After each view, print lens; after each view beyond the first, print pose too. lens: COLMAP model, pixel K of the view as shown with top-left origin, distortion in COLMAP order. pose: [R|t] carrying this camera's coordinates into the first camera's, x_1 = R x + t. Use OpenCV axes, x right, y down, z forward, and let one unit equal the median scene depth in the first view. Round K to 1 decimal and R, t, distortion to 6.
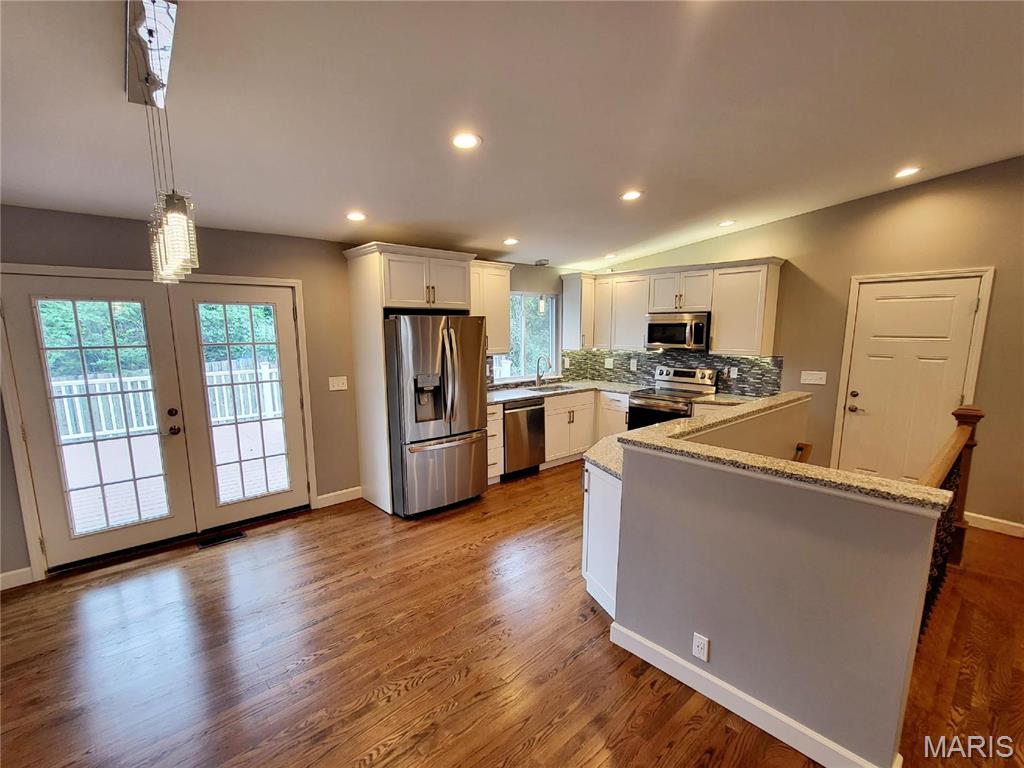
lens RADIAL K [[473.2, 0, 510.9], [0, 473.2, 399.6], [0, 0, 1]] dist [-0.000496, 0.000289]
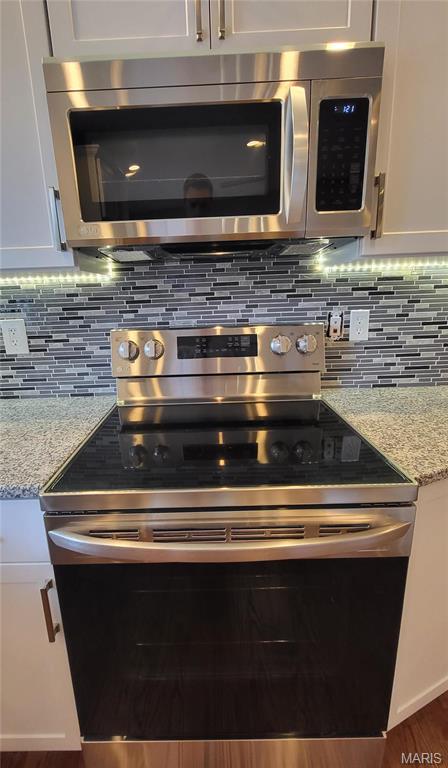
lens RADIAL K [[329.4, 0, 211.7], [0, 329.4, 375.8], [0, 0, 1]] dist [-0.001910, -0.000131]
pose [[0.666312, -0.194530, 0.719852, 0.266681], [0.147659, 0.980676, 0.128338, -0.079646], [-0.730907, 0.020780, 0.682160, 1.086473]]
